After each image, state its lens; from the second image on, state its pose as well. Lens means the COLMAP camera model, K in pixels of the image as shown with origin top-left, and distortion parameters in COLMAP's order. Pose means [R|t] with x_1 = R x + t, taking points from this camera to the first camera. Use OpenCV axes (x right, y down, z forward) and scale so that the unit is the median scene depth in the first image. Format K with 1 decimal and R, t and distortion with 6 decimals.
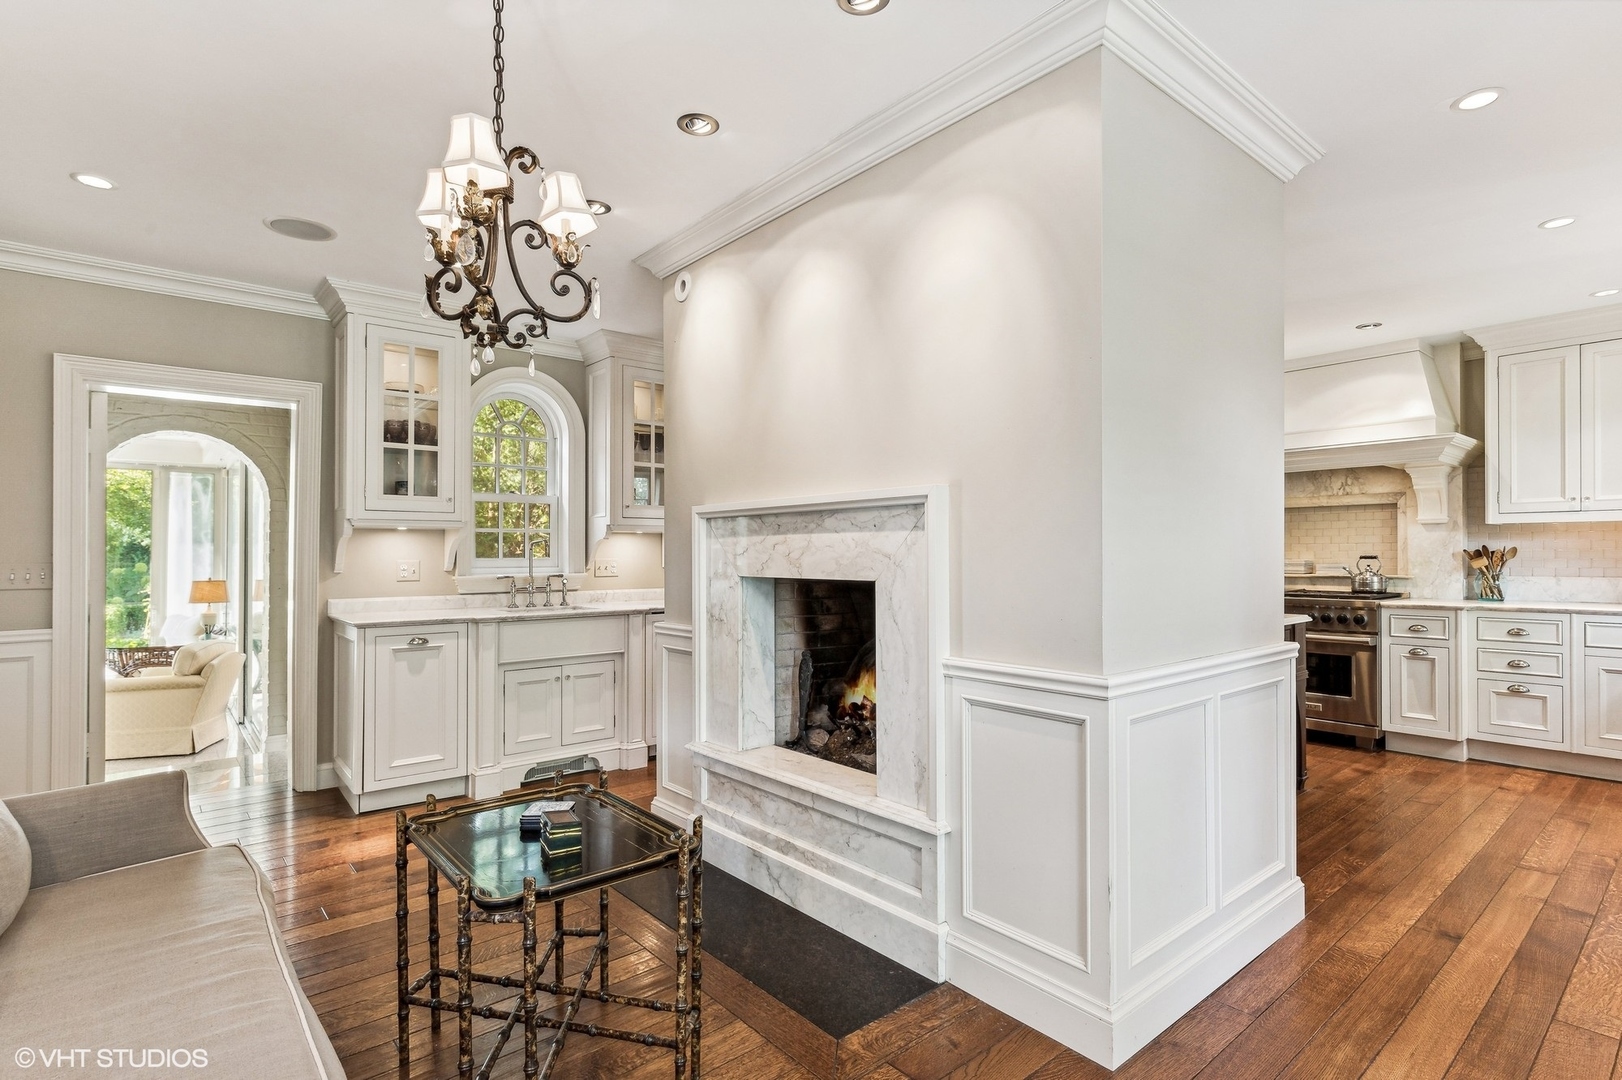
lens RADIAL K [[796.9, 0, 810.5], [0, 796.9, 547.9], [0, 0, 1]] dist [-0.000198, -0.000195]
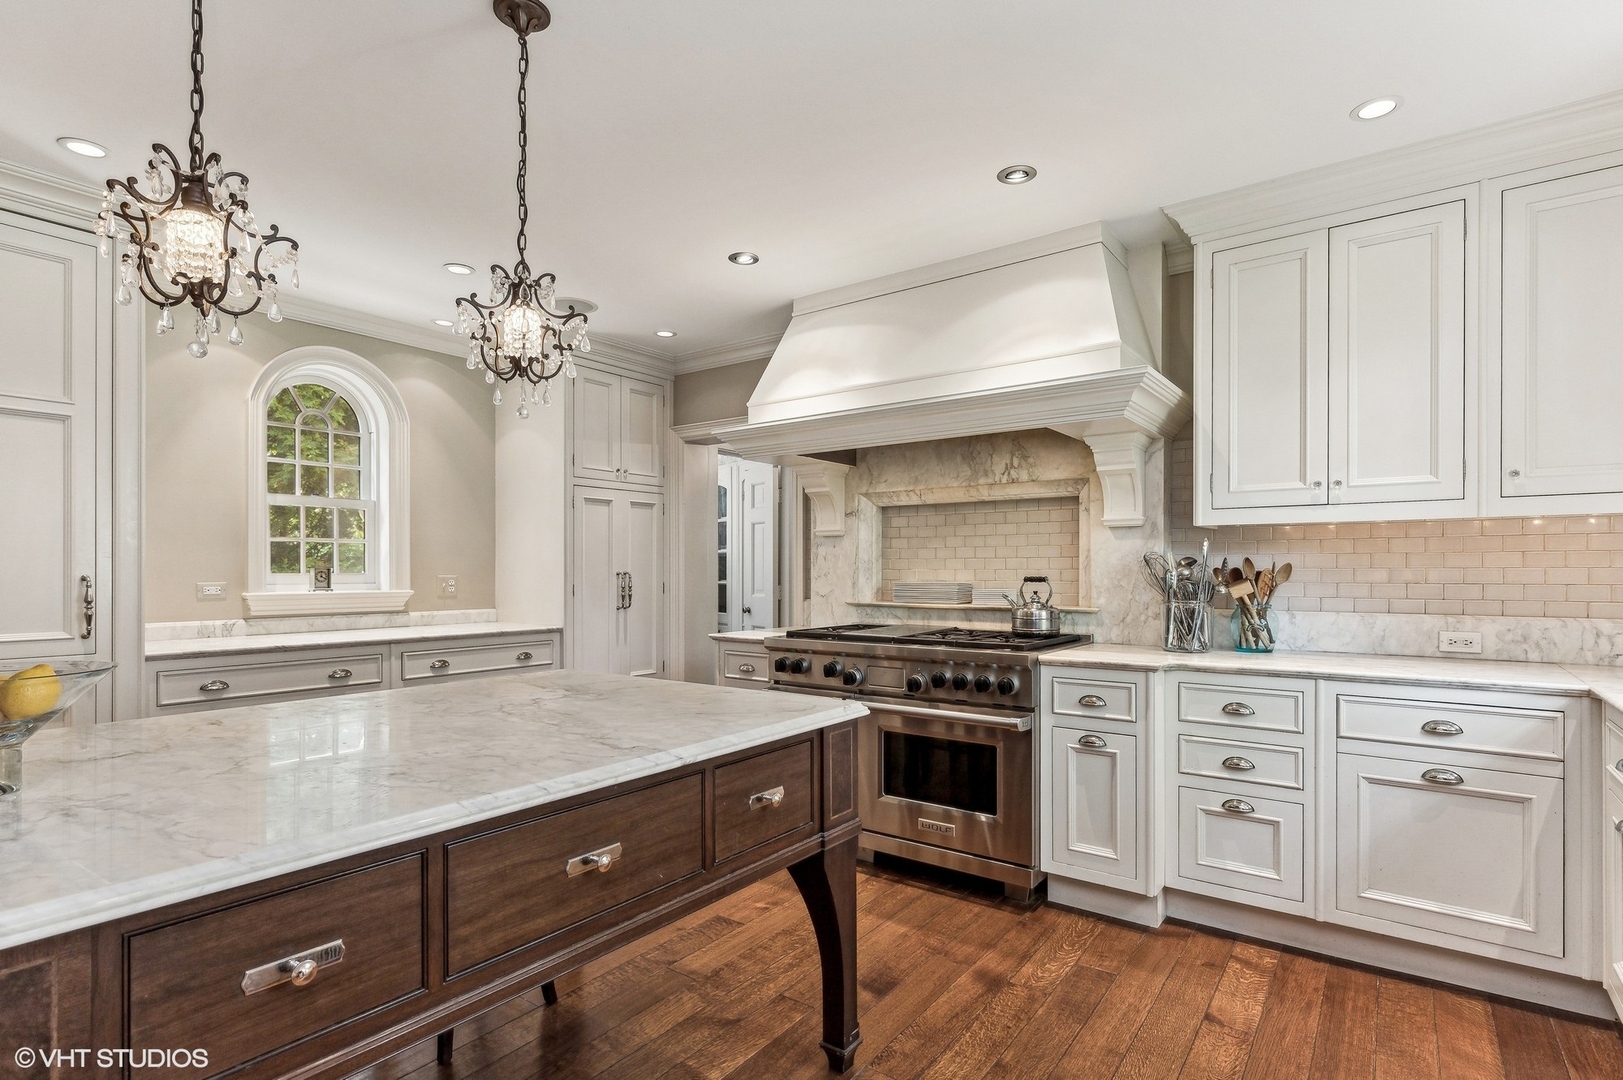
lens RADIAL K [[797.4, 0, 796.8], [0, 797.4, 567.1], [0, 0, 1]] dist [-0.000198, -0.000195]
pose [[0.974785, 0.004372, 0.223102, 0.409515], [-0.004933, 0.999986, 0.001955, 0.002037], [-0.223090, -0.003006, 0.974793, 0.465729]]
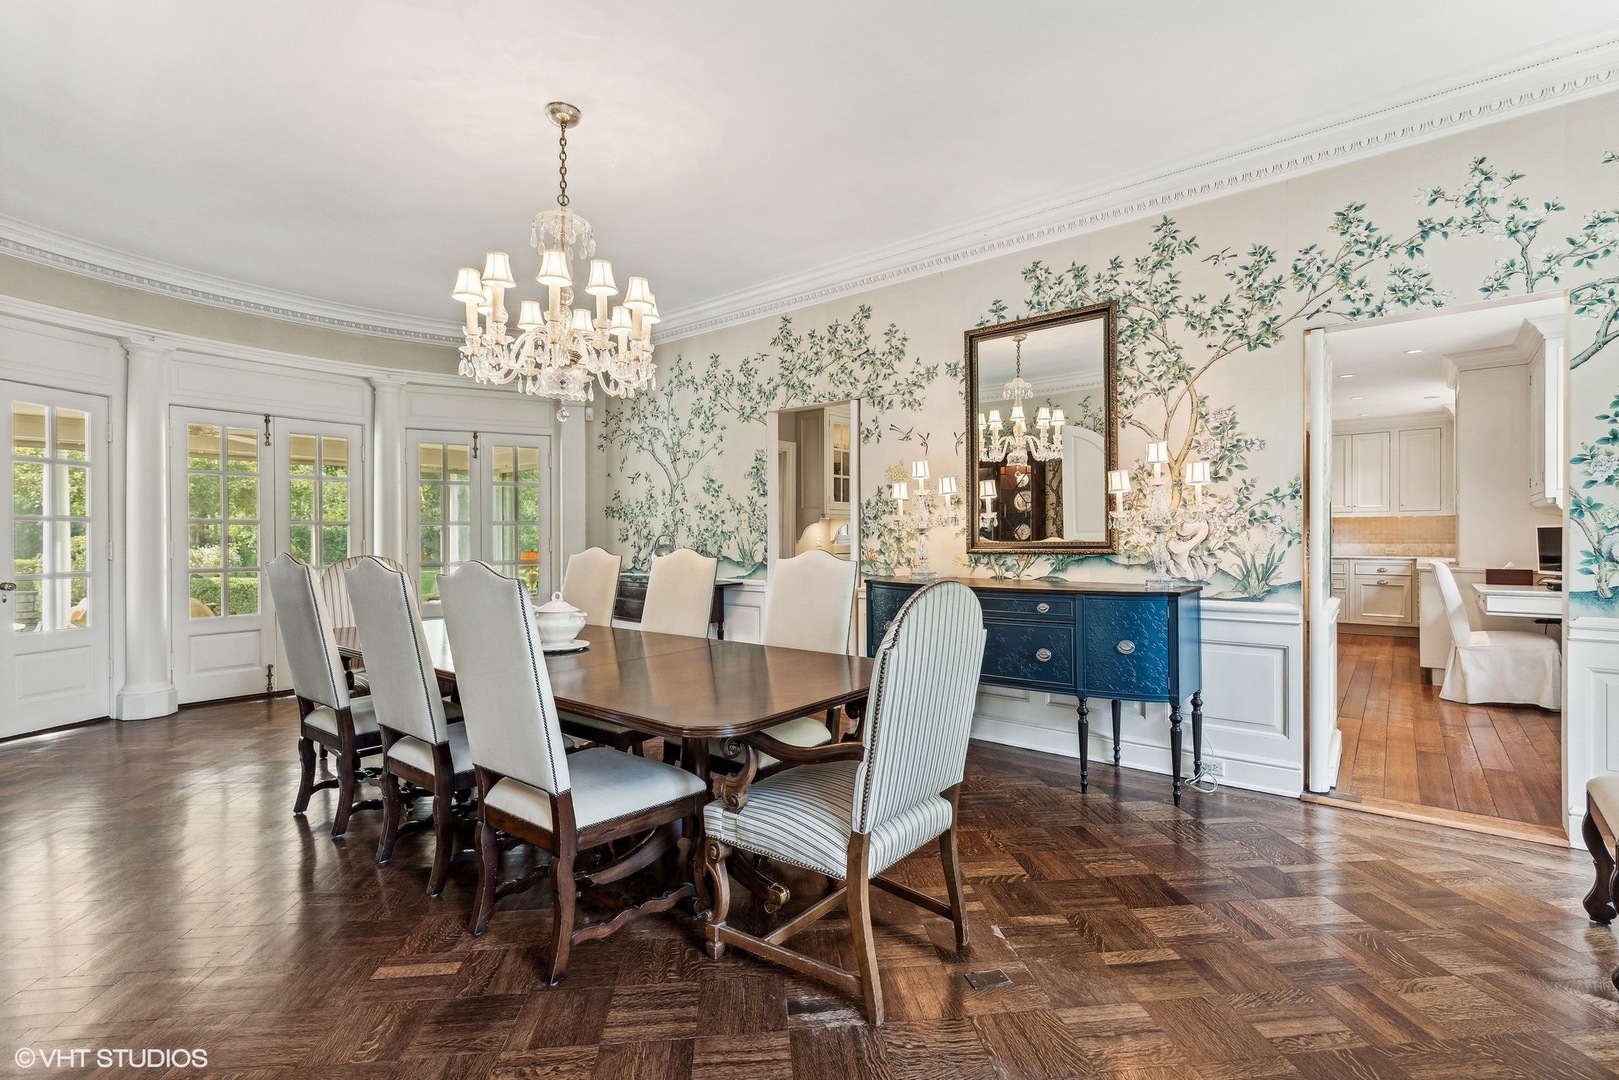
lens RADIAL K [[741.9, 0, 804.9], [0, 741.9, 544.3], [0, 0, 1]] dist [0.000591, -0.000126]
pose [[0.980982, -0.005220, 0.194029, -0.810203], [0.002599, 0.999902, 0.013764, 0.008922], [-0.194082, -0.012998, 0.980899, -0.632250]]
